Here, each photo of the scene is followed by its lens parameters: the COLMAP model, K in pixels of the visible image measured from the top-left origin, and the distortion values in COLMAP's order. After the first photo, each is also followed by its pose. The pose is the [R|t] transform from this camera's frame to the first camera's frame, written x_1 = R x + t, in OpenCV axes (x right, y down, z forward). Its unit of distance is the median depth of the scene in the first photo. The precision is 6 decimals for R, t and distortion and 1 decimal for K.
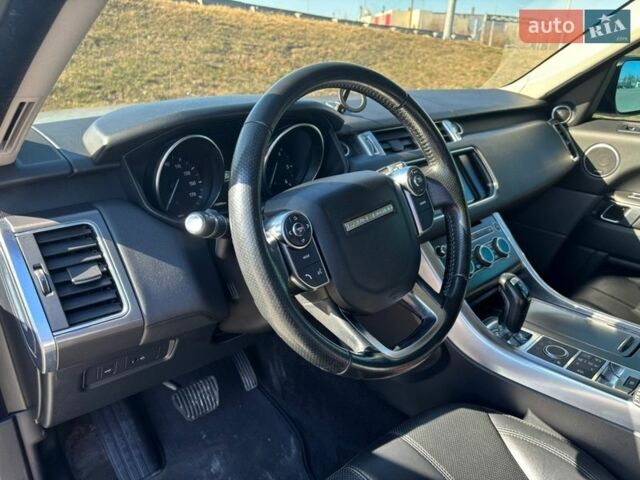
lens RADIAL K [[482.8, 0, 320.0], [0, 482.8, 240.0], [0, 0, 1]] dist [0.010307, -0.000375]
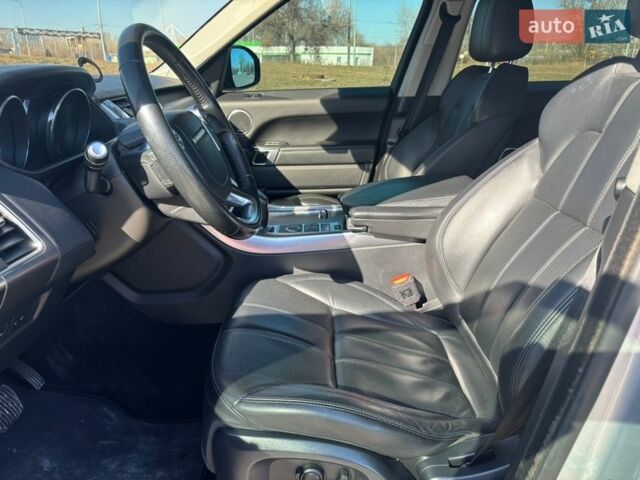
lens RADIAL K [[494.2, 0, 320.0], [0, 494.2, 240.0], [0, 0, 1]] dist [-0.000217, -0.069856]
pose [[0.679342, -0.269911, 0.682380, -0.292551], [0.286686, 0.953617, 0.091789, 0.085009], [-0.675505, 0.133273, 0.725212, -0.092136]]
